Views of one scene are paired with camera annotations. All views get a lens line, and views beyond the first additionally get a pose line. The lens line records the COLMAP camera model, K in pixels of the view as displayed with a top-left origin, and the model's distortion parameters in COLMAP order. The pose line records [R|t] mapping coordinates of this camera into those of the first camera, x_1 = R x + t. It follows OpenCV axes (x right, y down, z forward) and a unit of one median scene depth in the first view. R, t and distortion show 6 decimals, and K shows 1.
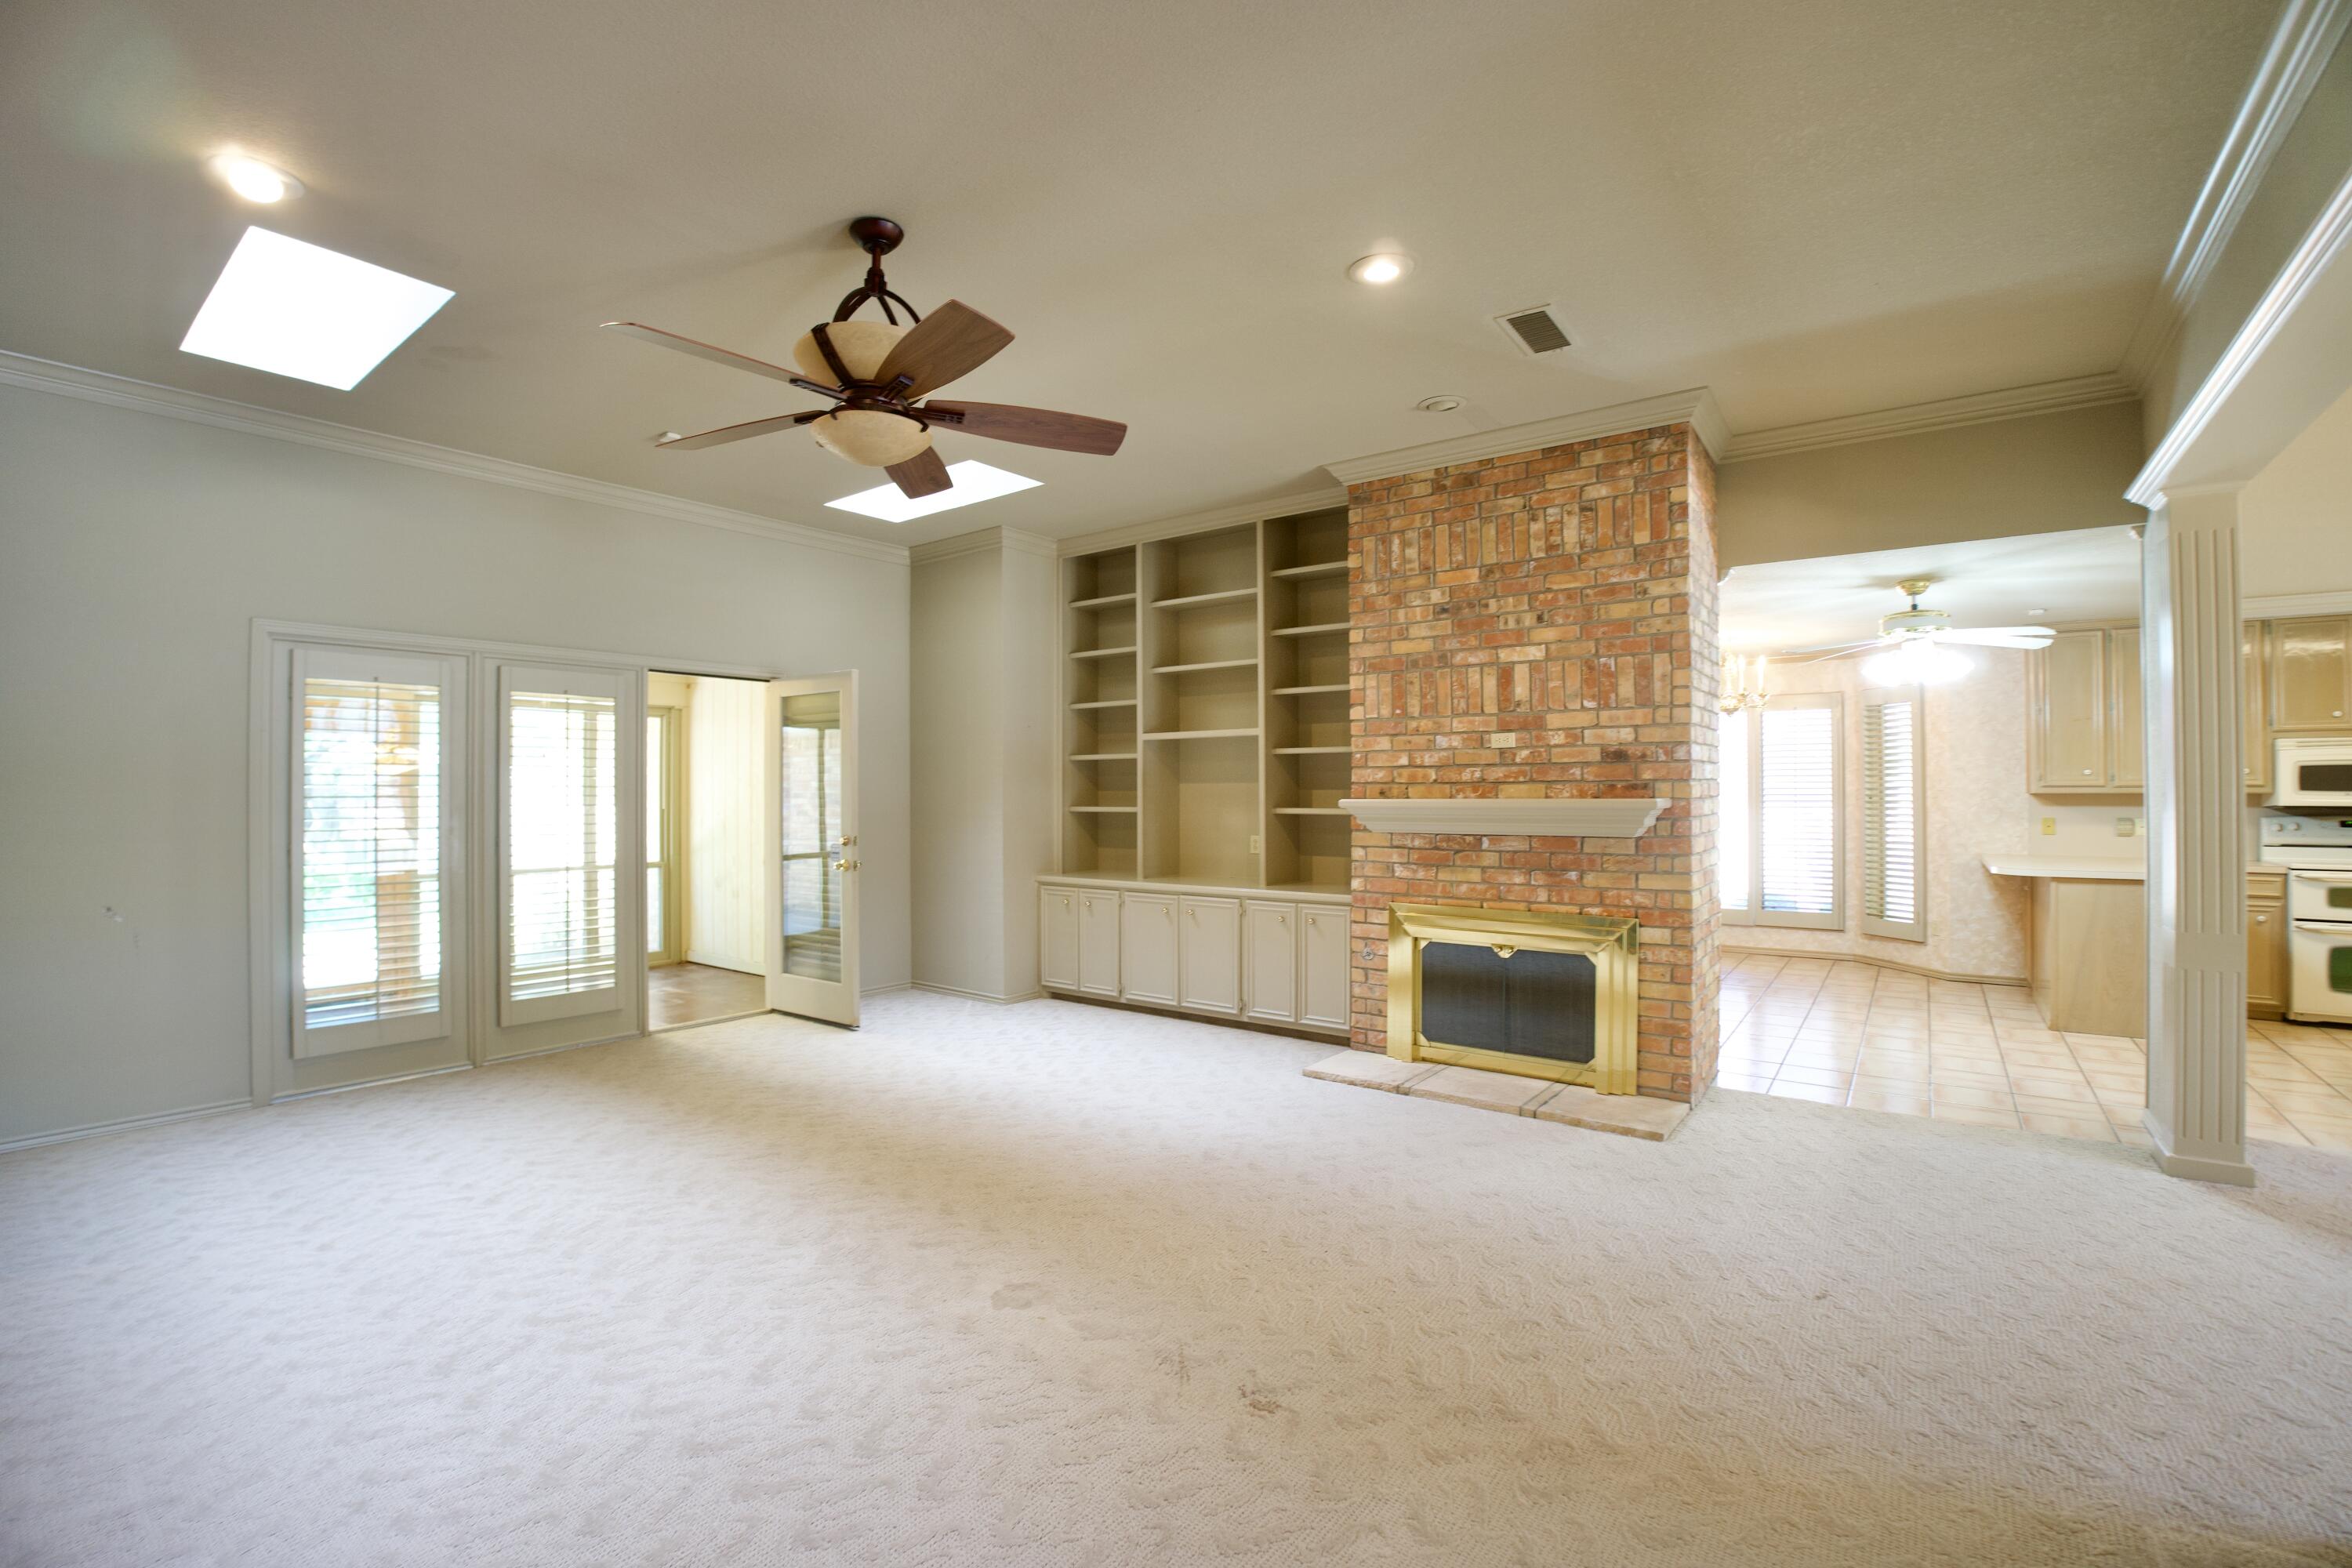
lens RADIAL K [[1027.1, 0, 1160.5], [0, 1027.1, 783.9], [0, 0, 1]] dist [-0.062821, 0.012036]
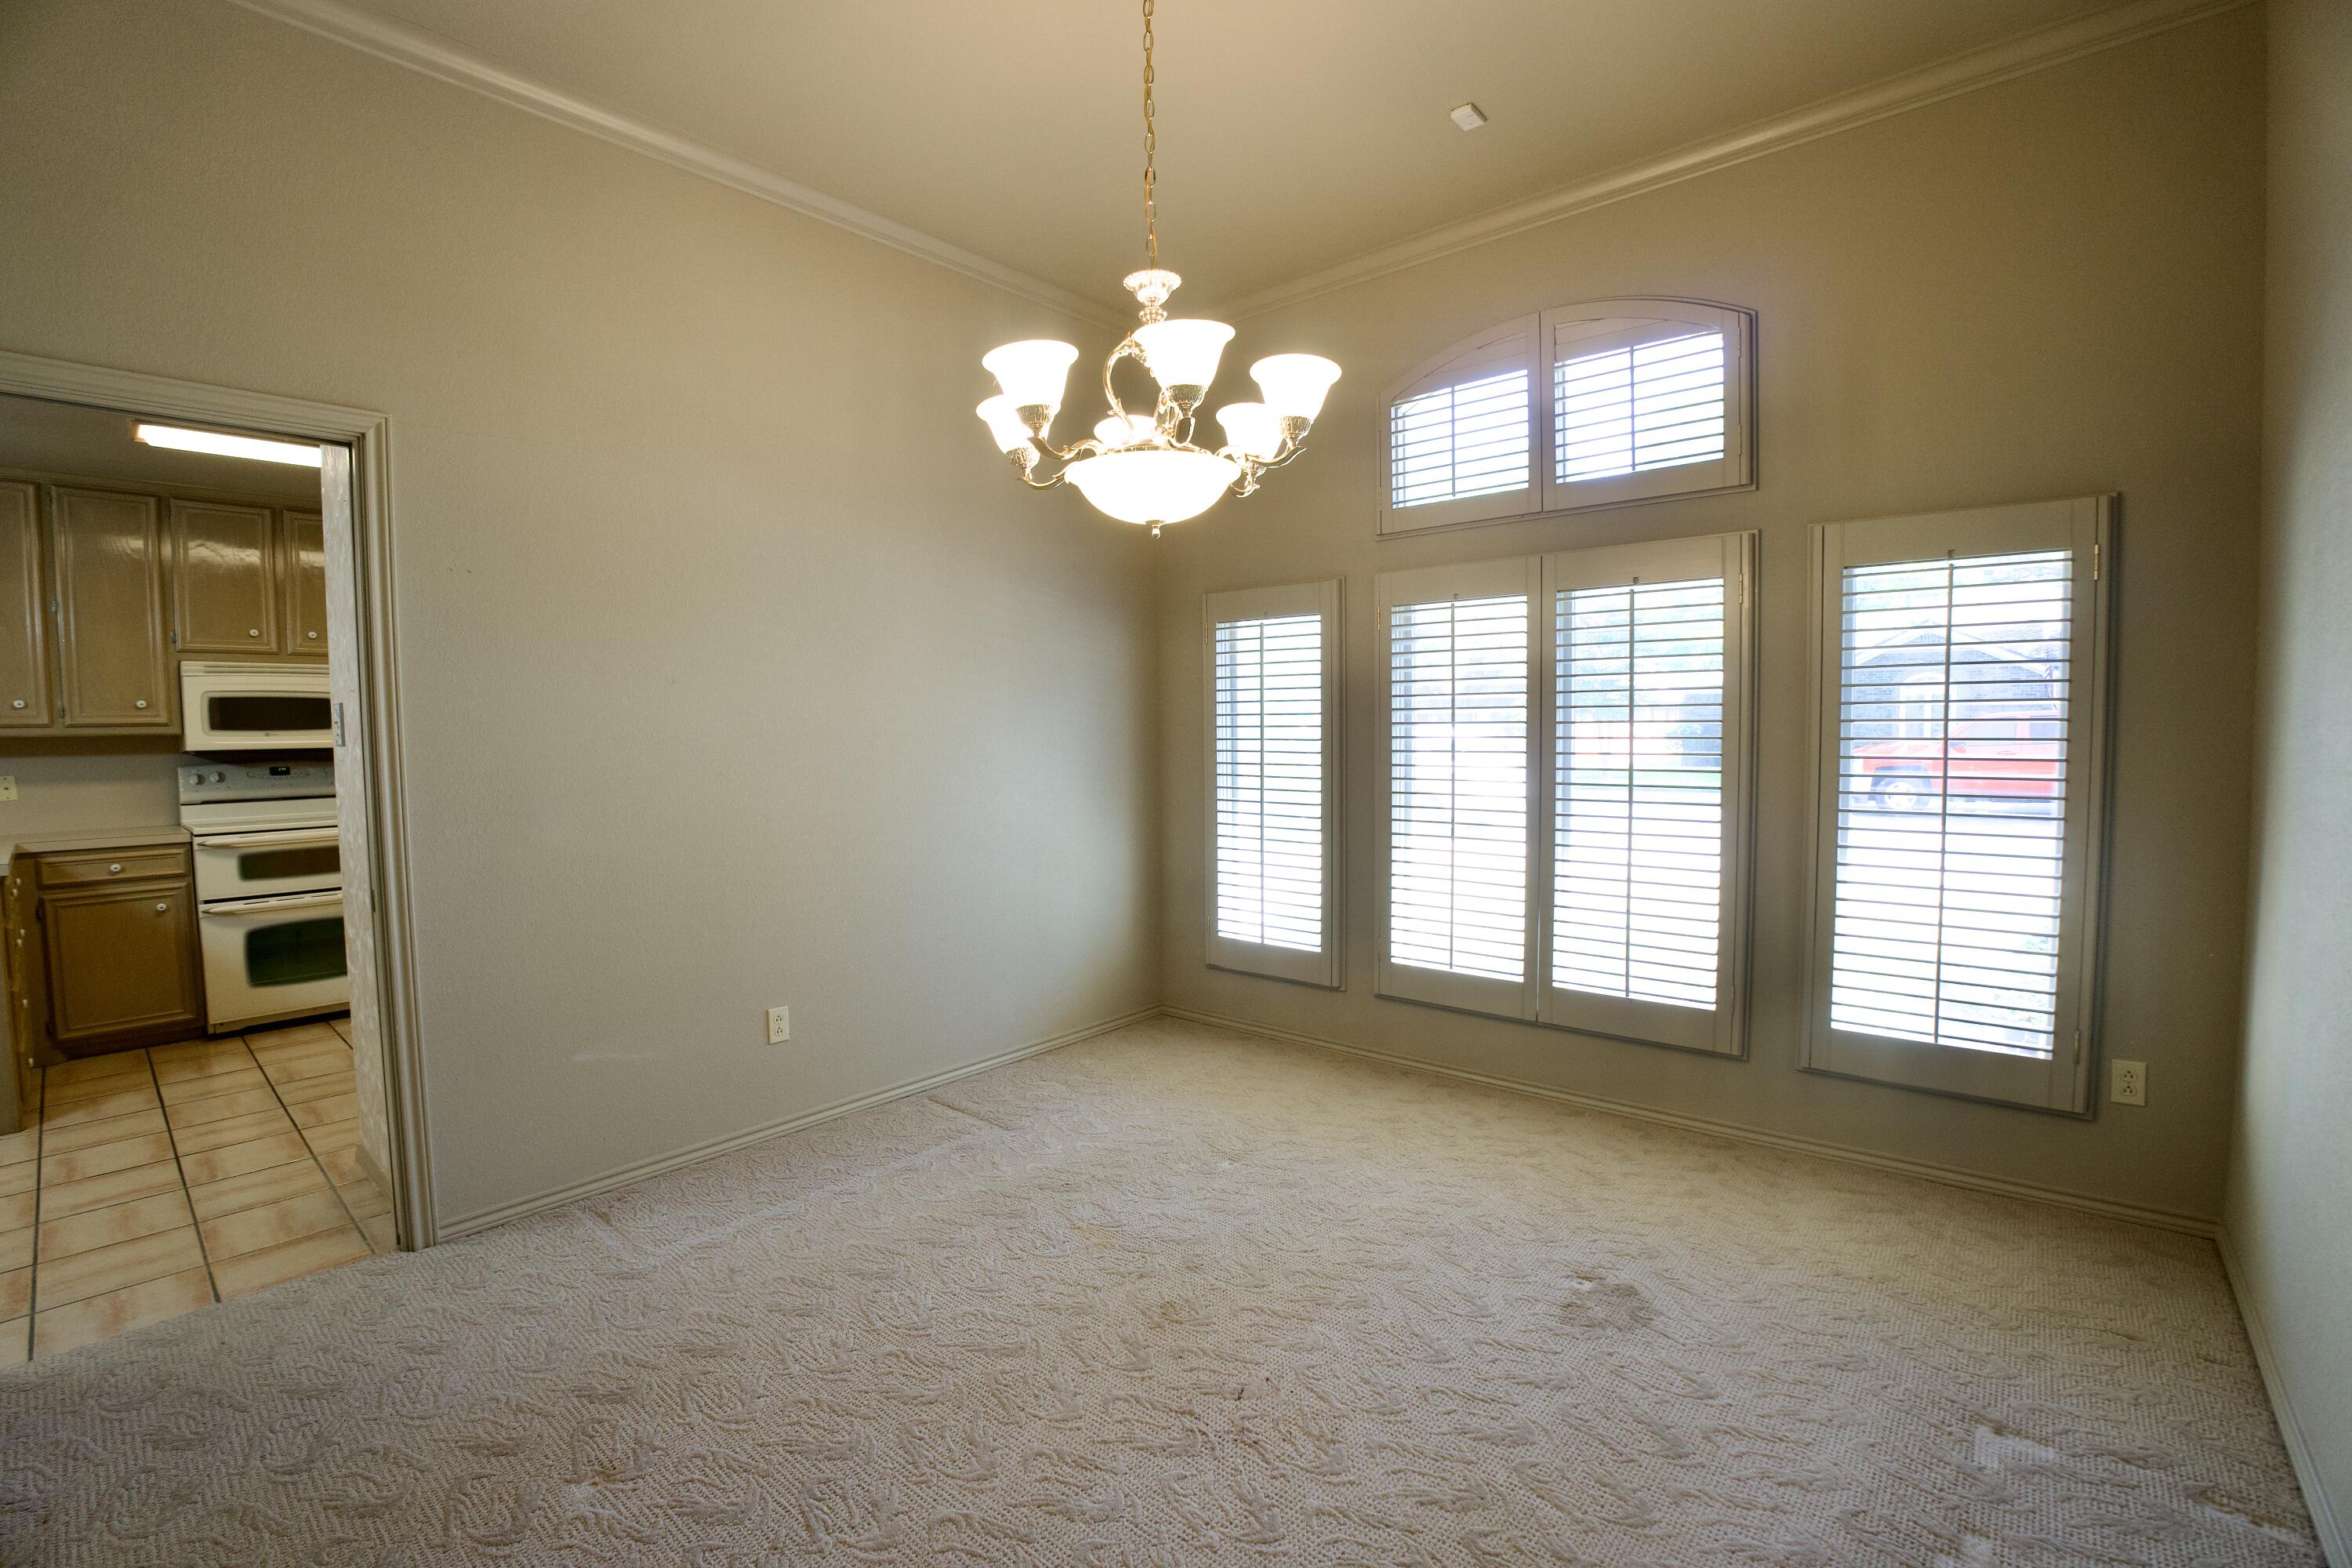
lens RADIAL K [[1027.1, 0, 1170.3], [0, 1027.1, 783.0], [0, 0, 1]] dist [-0.062821, 0.012036]
pose [[0.066013, -0.057098, 0.996184, 0.439173], [0.004675, 0.998368, 0.056914, 0.007798], [-0.997808, 0.000900, 0.066172, 0.181097]]
